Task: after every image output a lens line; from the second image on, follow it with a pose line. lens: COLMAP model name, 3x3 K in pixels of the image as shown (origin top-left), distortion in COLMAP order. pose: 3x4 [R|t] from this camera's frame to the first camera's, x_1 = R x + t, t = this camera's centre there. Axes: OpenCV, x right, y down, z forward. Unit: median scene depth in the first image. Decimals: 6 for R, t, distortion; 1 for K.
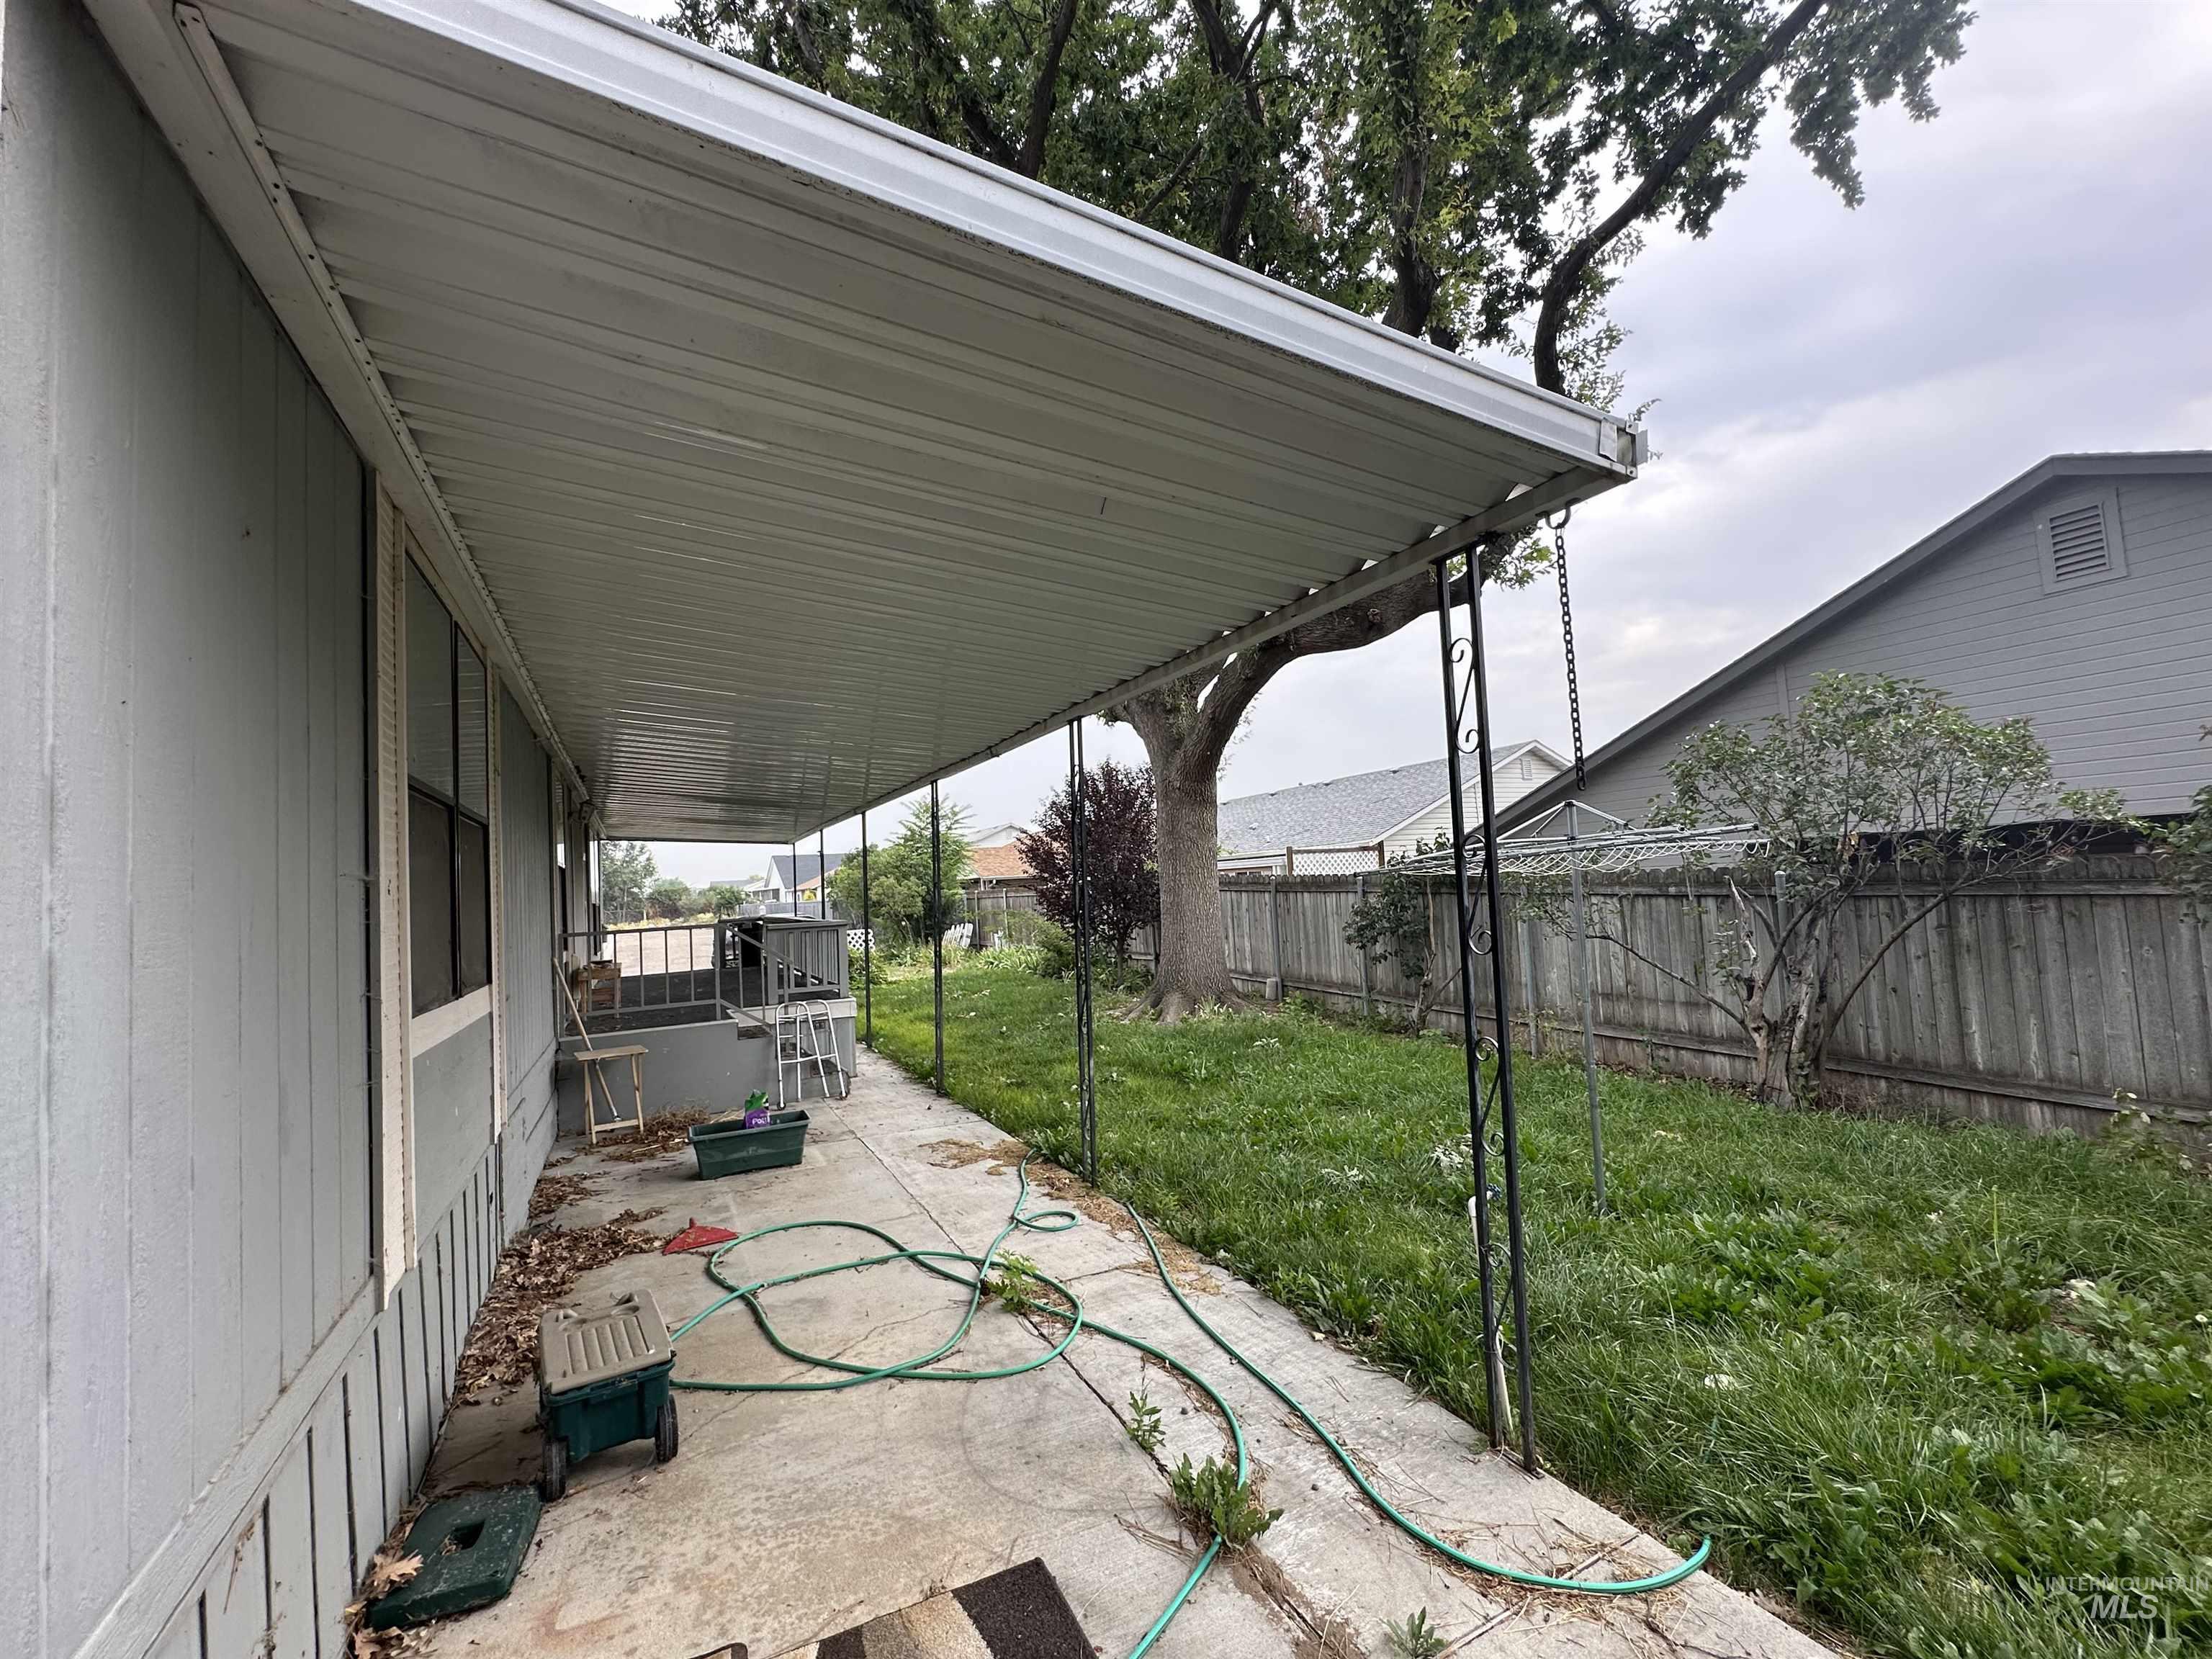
lens RADIAL K [[914.4, 0, 1106.0], [0, 914.4, 829.5], [0, 0, 1]] dist [-0.000691, -0.000061]
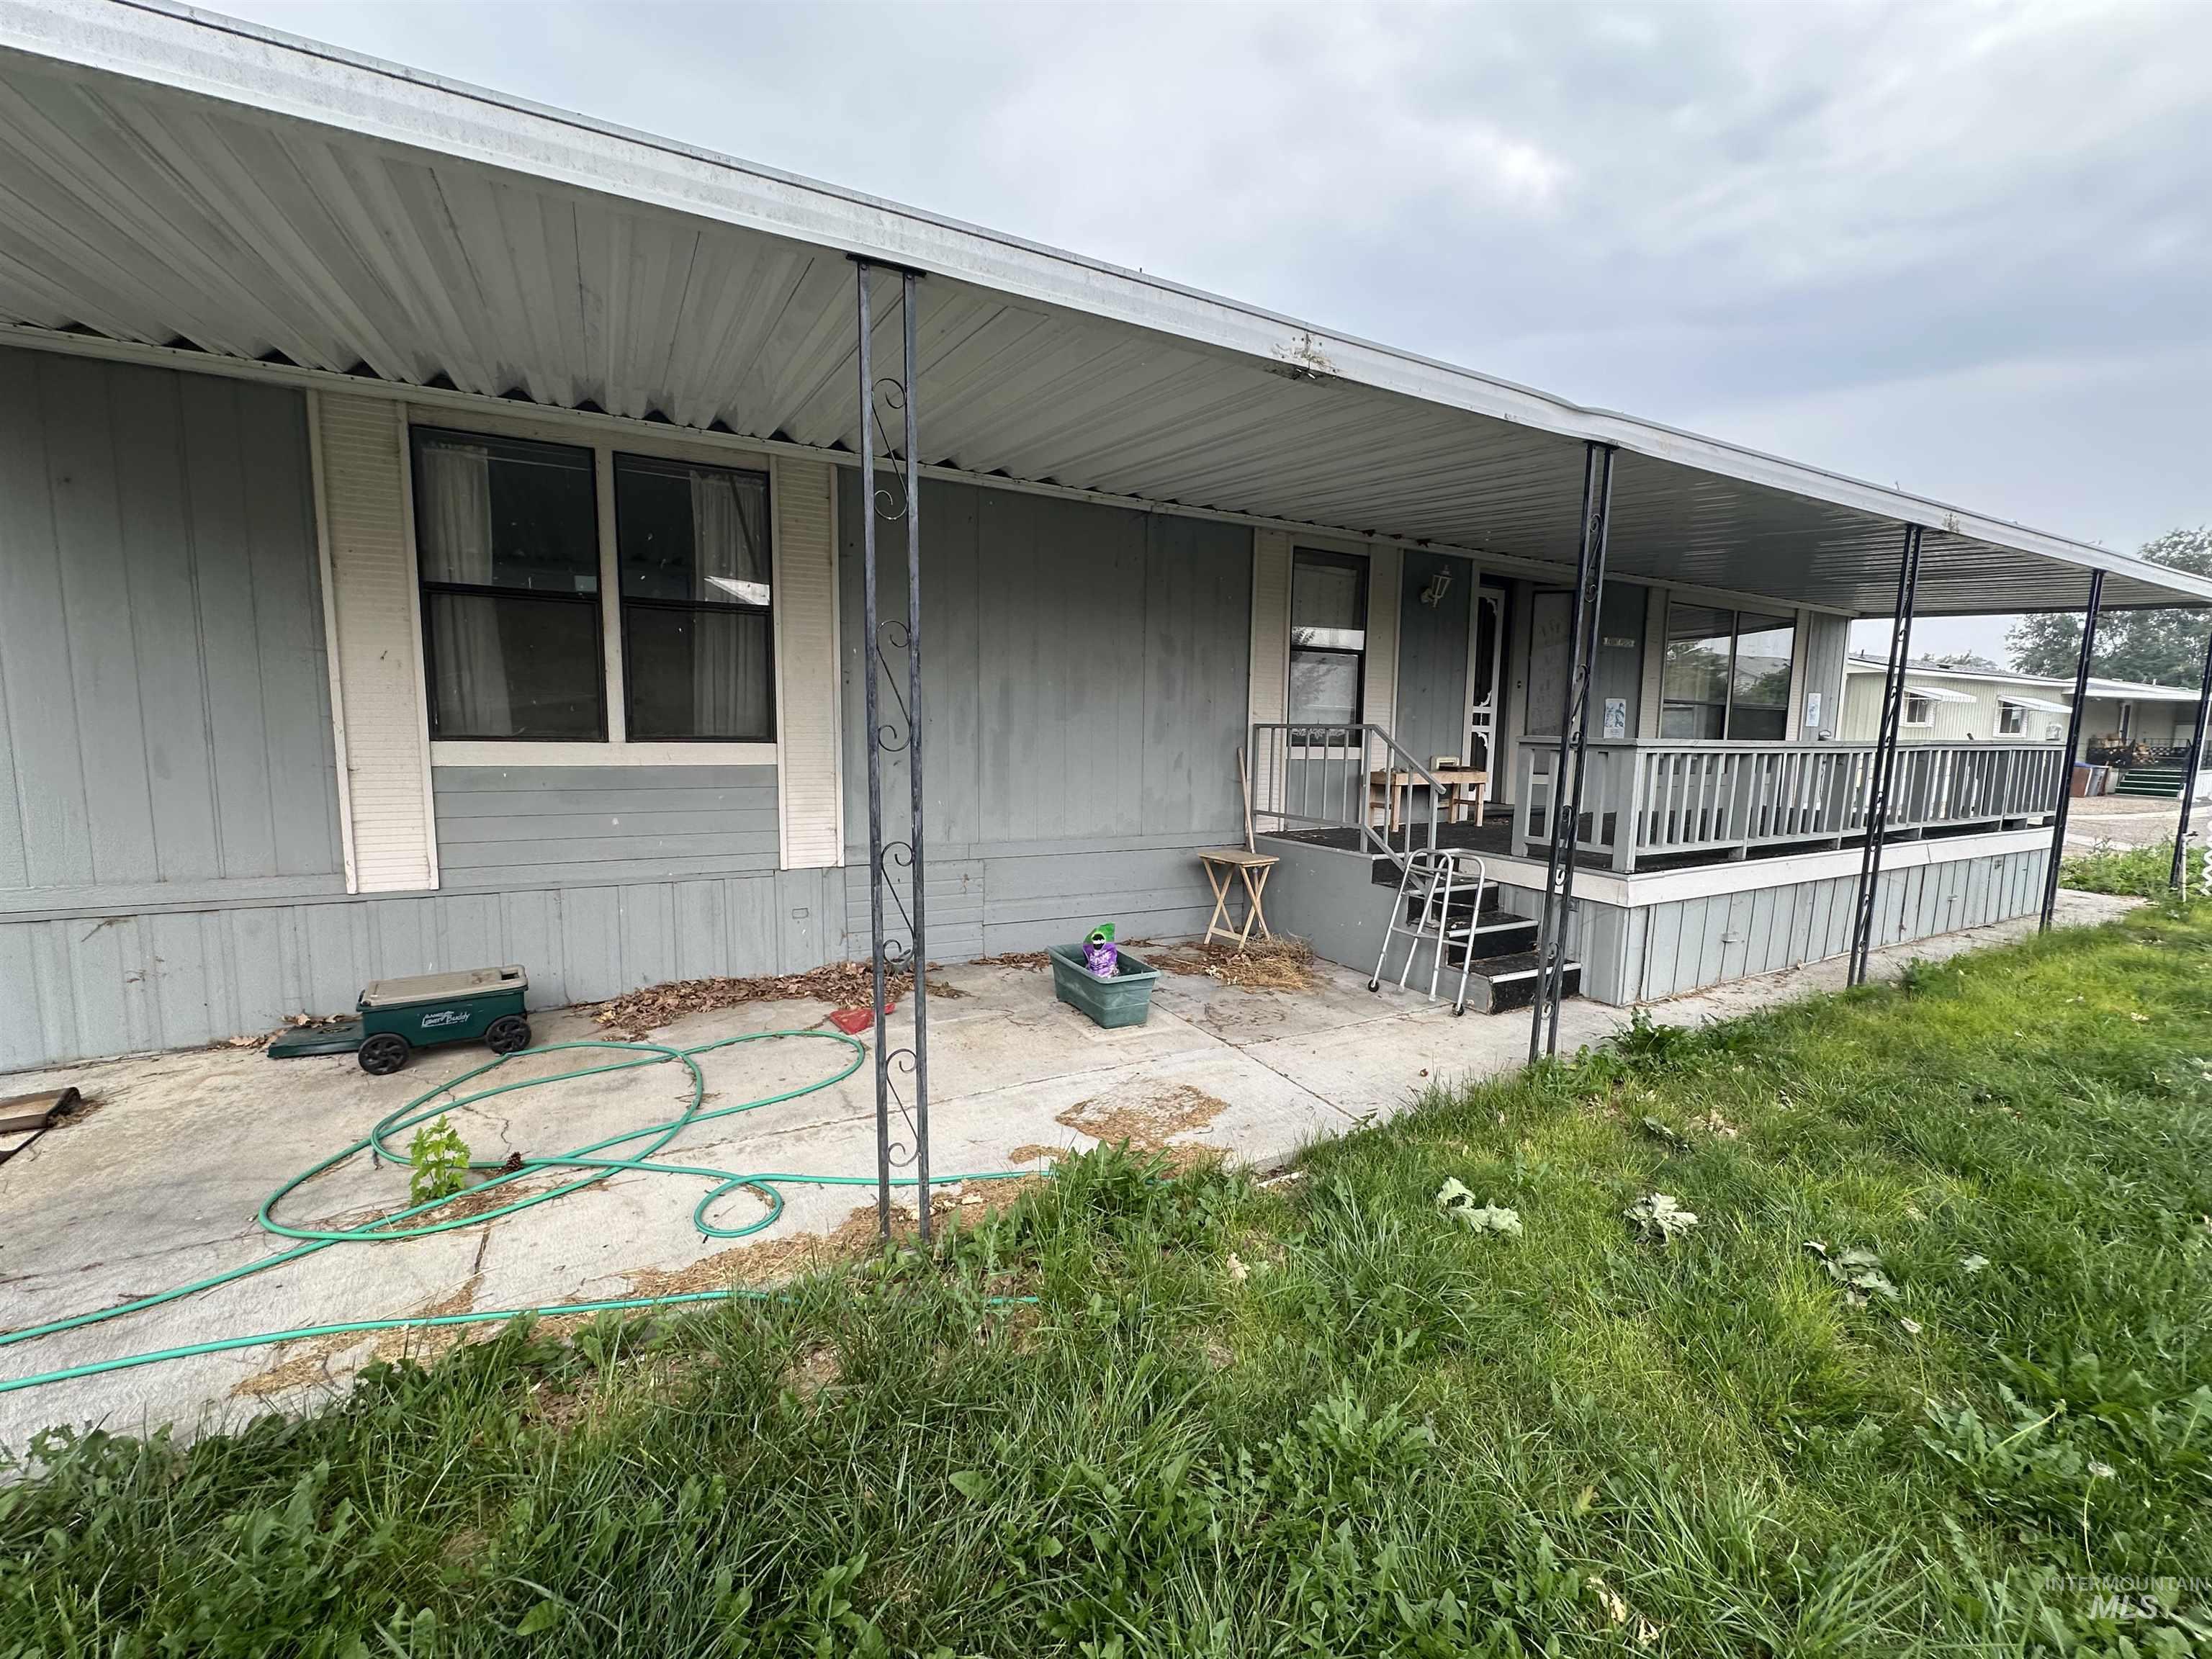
lens RADIAL K [[914.4, 0, 1106.0], [0, 914.4, 829.5], [0, 0, 1]] dist [-0.000691, -0.000061]
pose [[0.031640, 0.166430, -0.985545, 0.513709], [0.042048, 0.984945, 0.167679, 0.086660], [0.998614, -0.046745, 0.024166, 1.256411]]
